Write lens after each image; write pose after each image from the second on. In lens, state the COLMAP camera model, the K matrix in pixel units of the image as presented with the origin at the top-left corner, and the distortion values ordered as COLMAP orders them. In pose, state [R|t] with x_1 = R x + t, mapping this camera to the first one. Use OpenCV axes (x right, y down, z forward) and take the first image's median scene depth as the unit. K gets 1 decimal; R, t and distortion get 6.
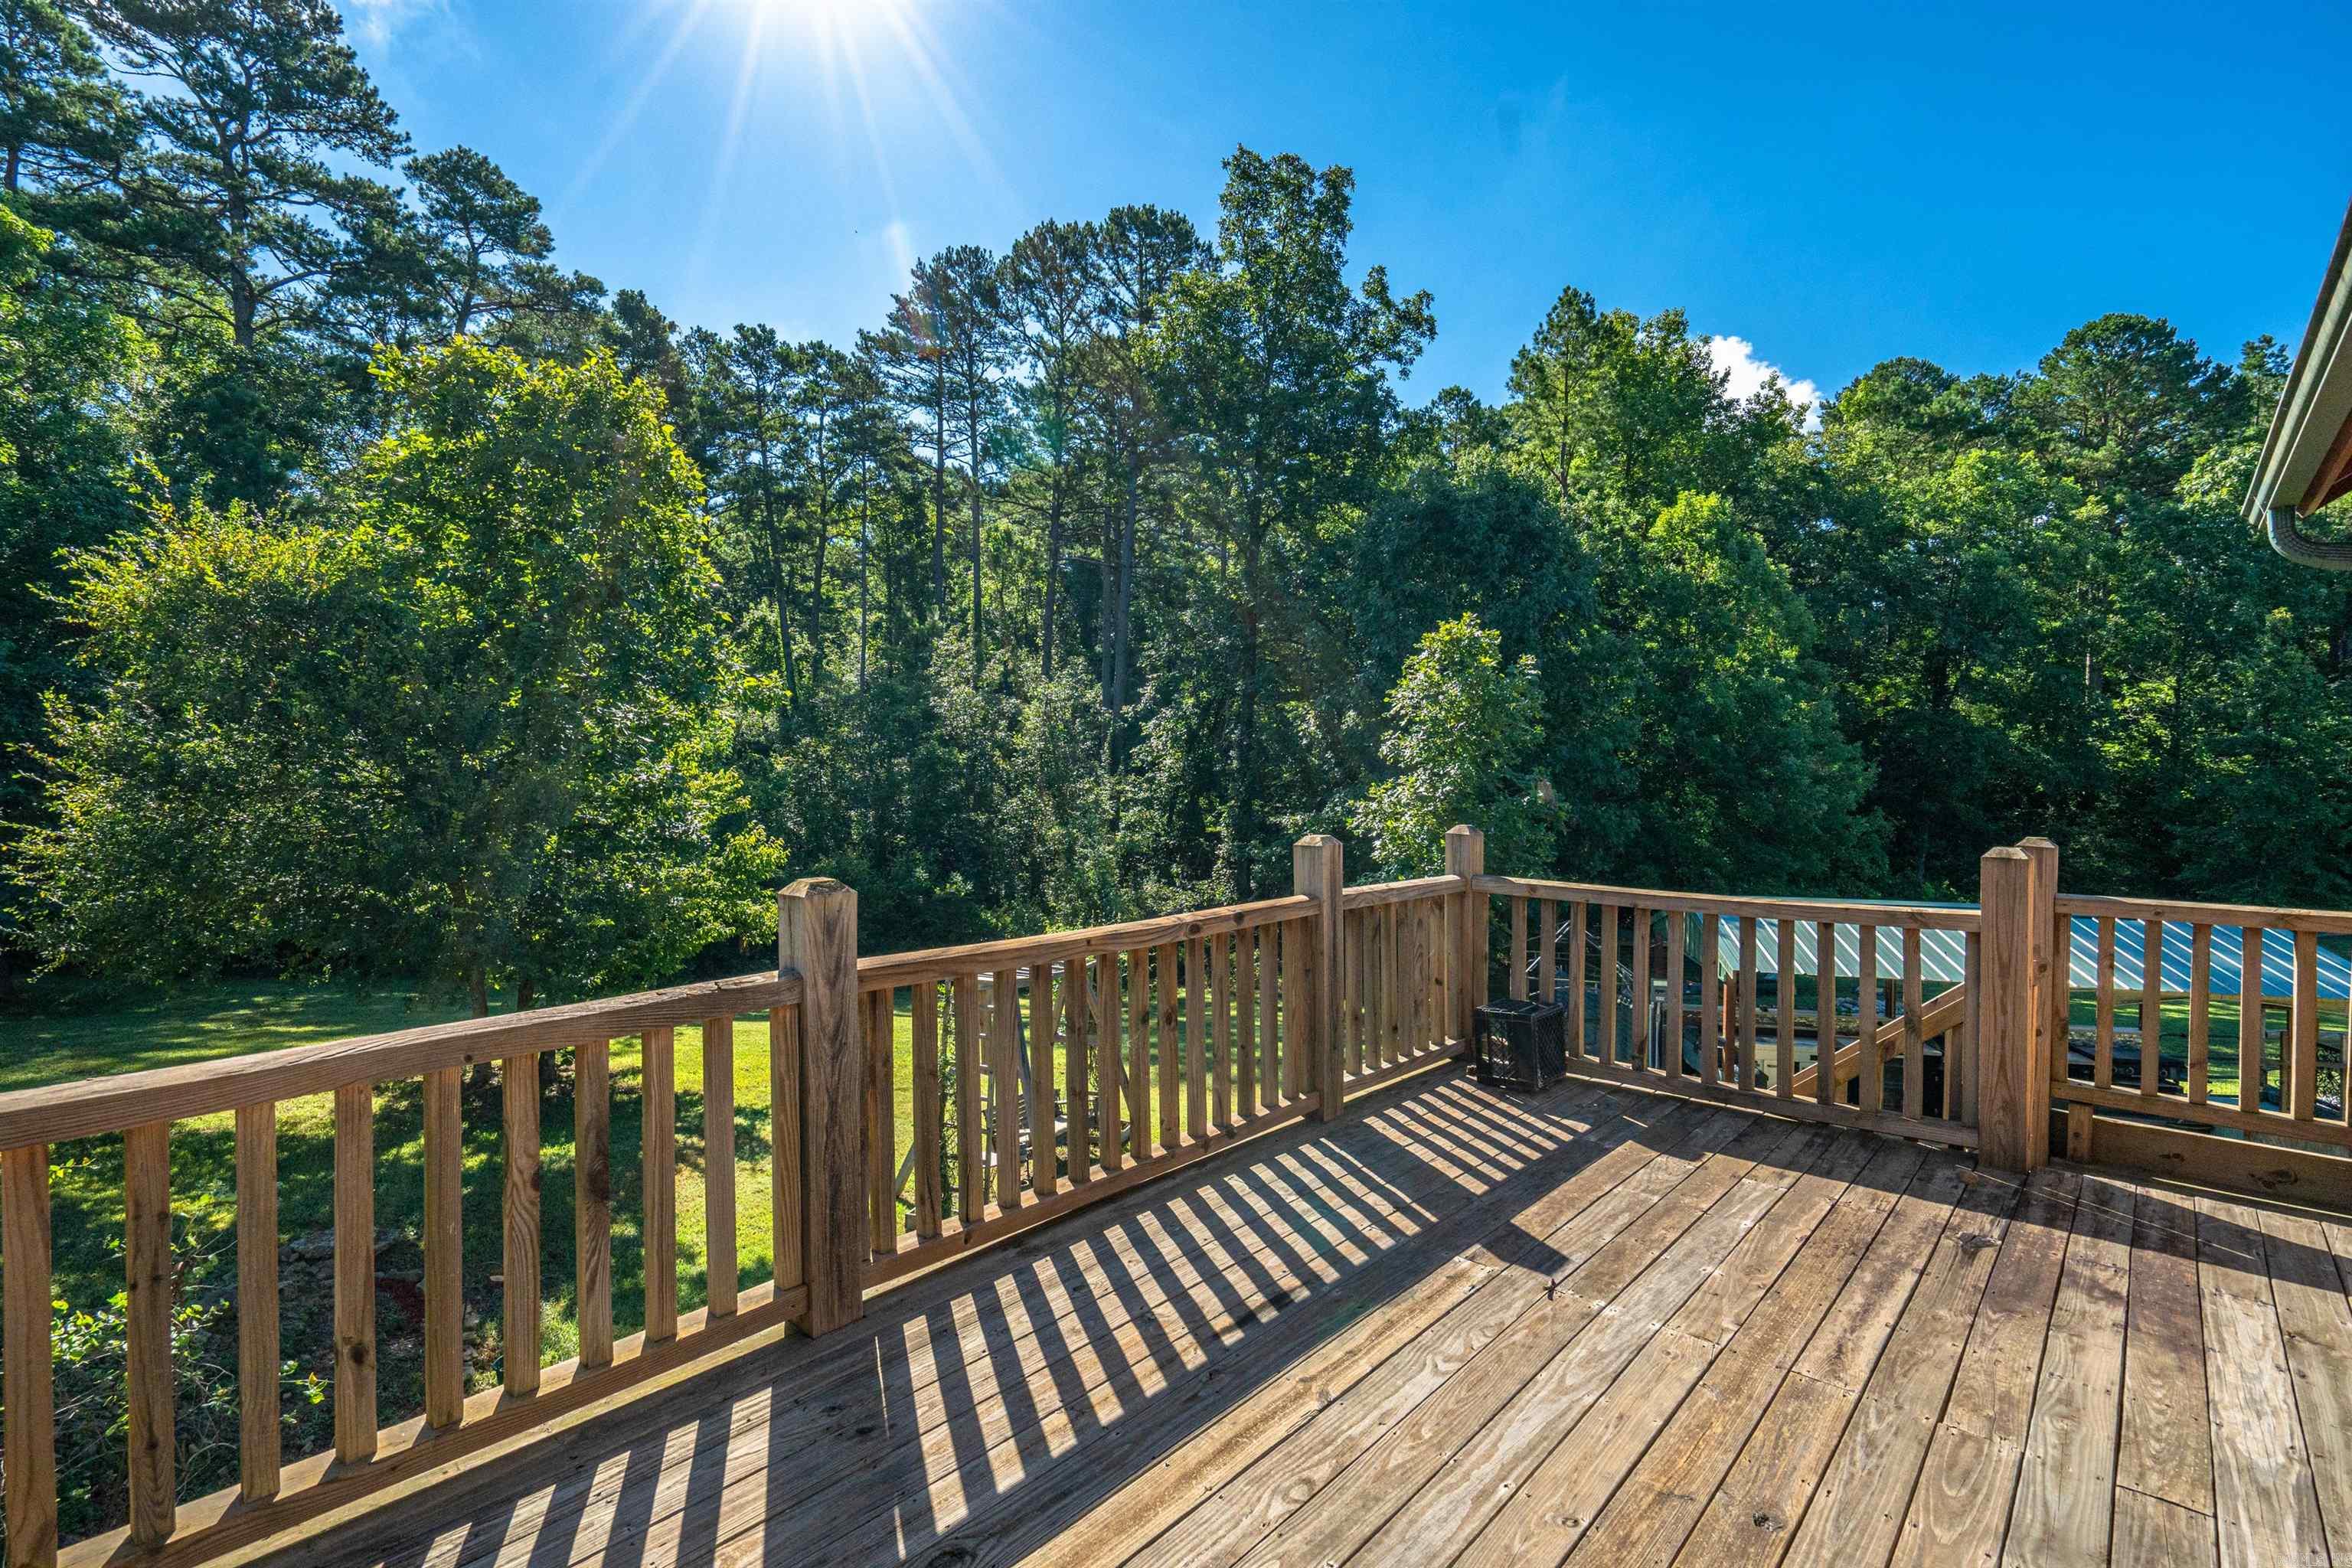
lens RADIAL K [[1056.5, 0, 1143.2], [0, 1056.5, 779.3], [0, 0, 1]] dist [-0.004287, -0.000377]
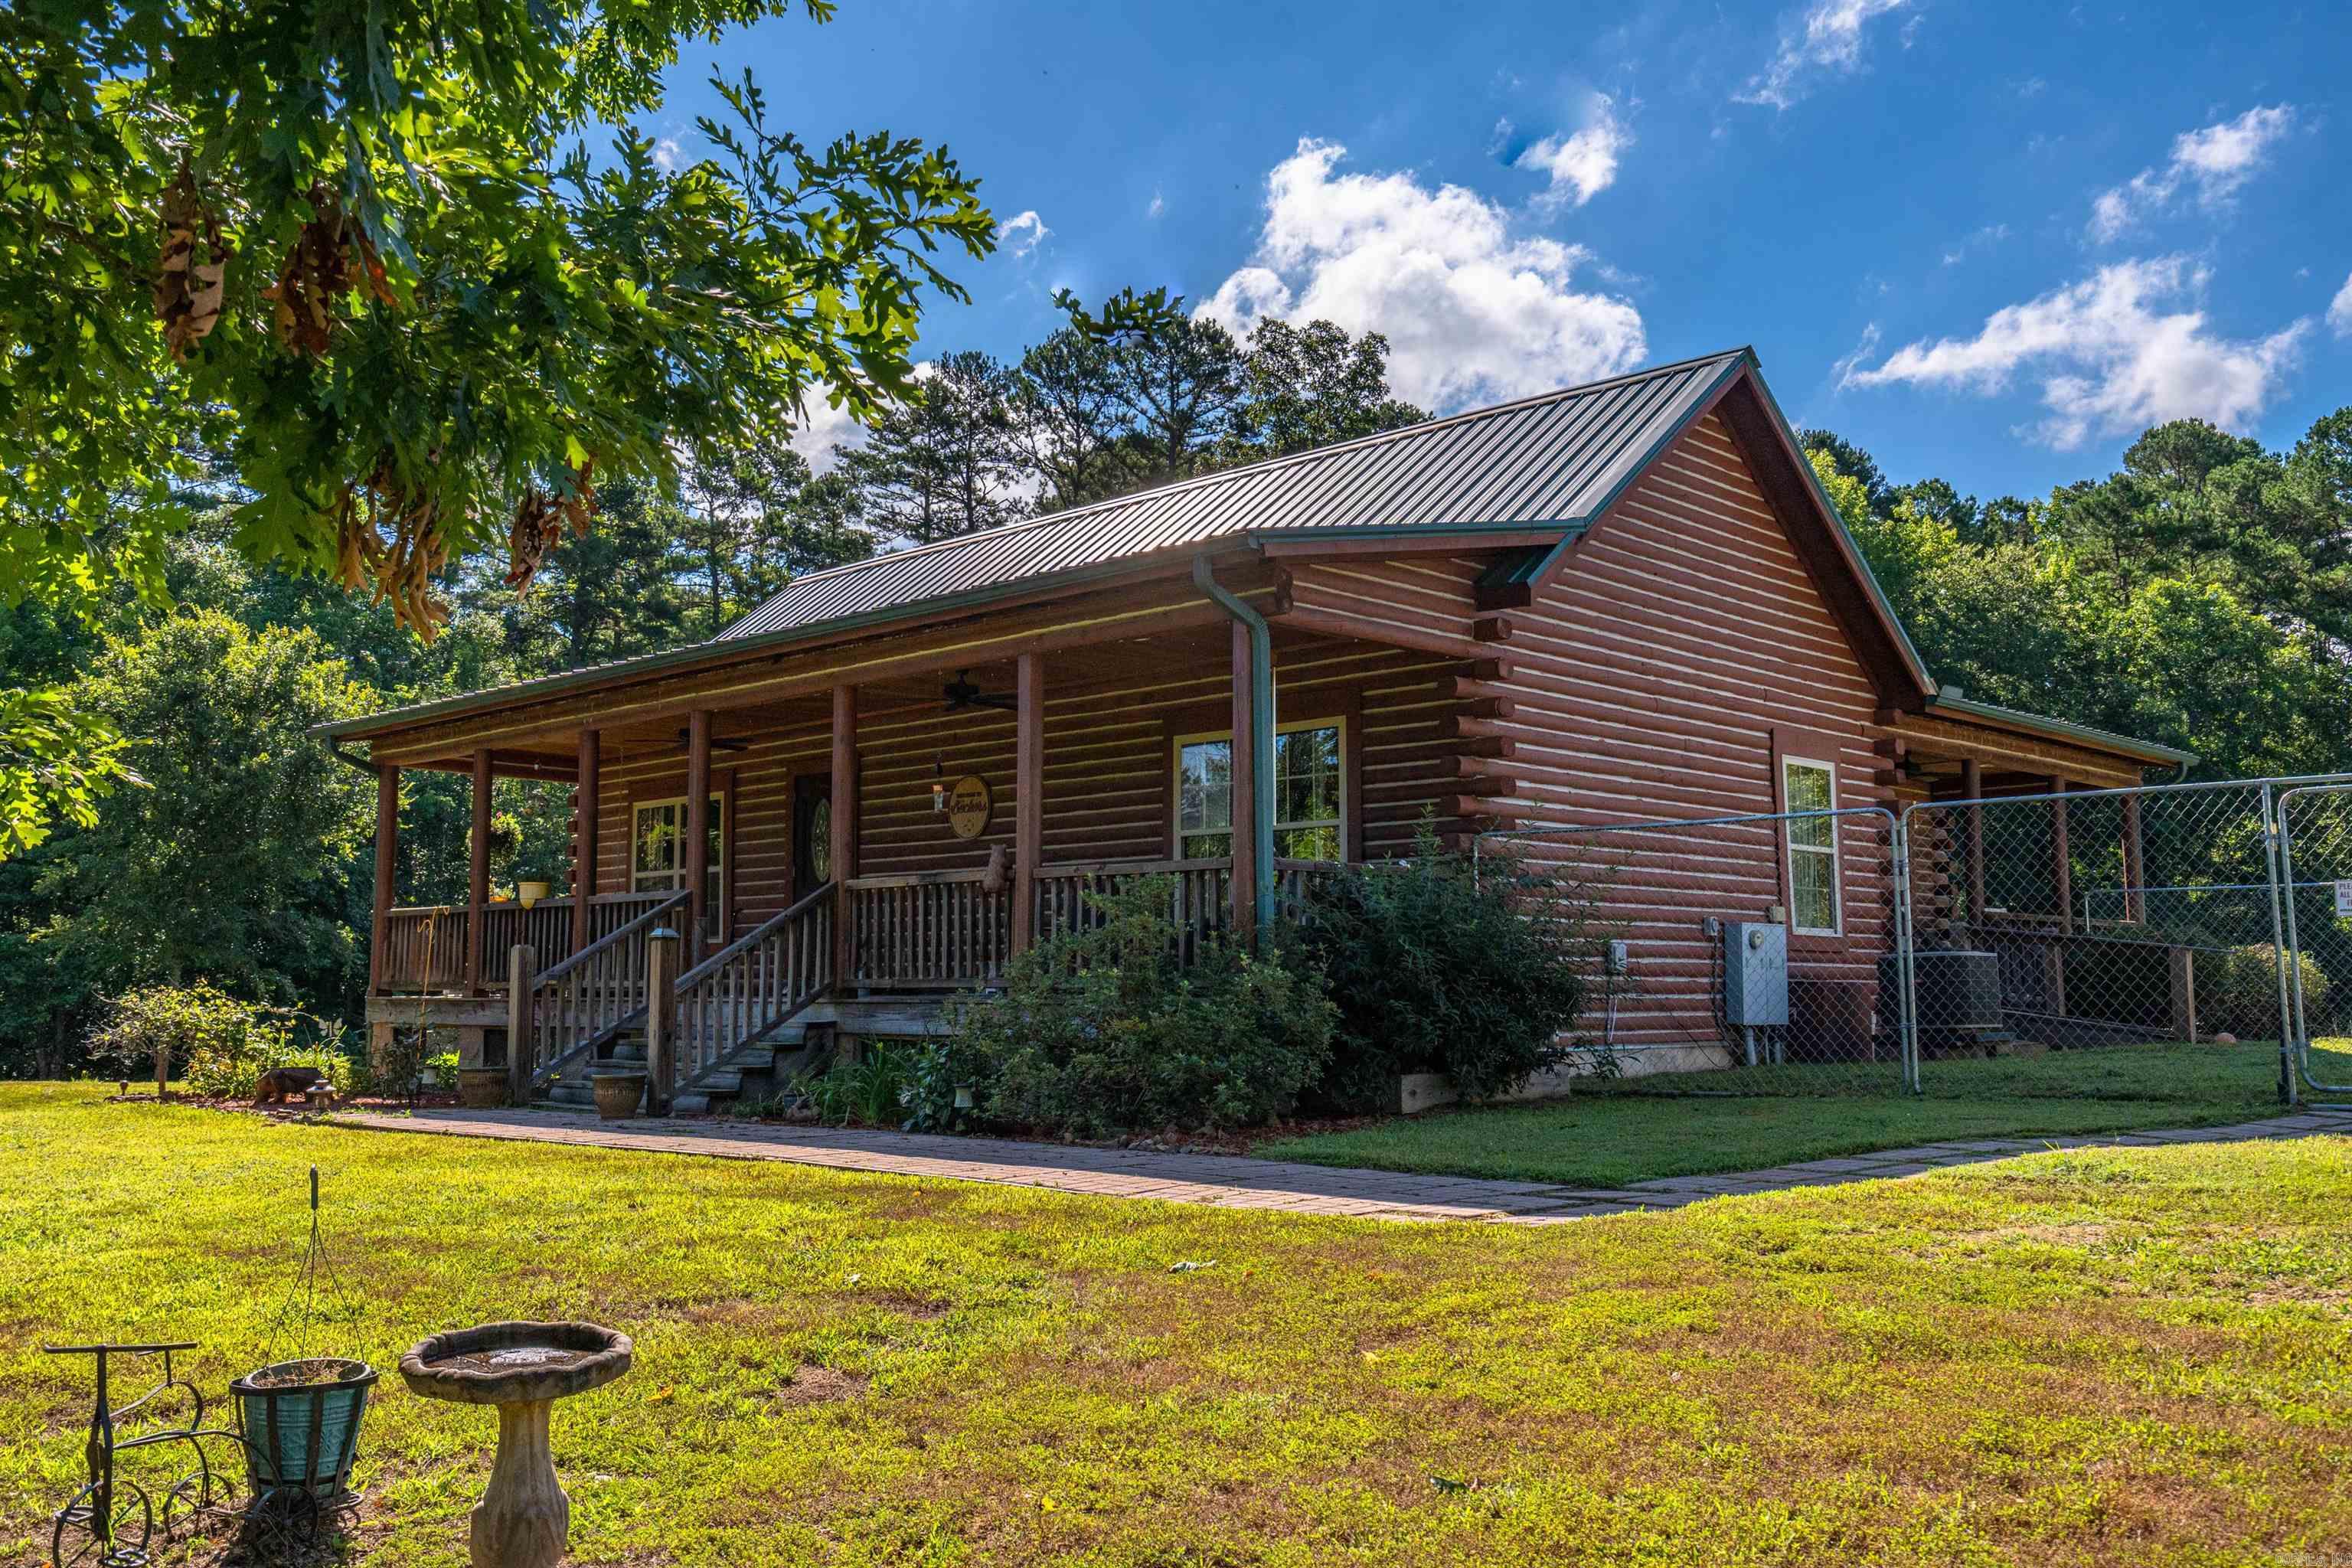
lens RADIAL K [[2072.8, 0, 1181.6], [0, 2072.8, 778.4], [0, 0, 1]] dist [-0.001428, 0.001398]
pose [[0.999874, -0.004665, -0.015171, 0.029852], [0.002827, 0.992891, -0.118995, 0.034119], [0.015619, 0.118937, 0.992779, -0.631738]]
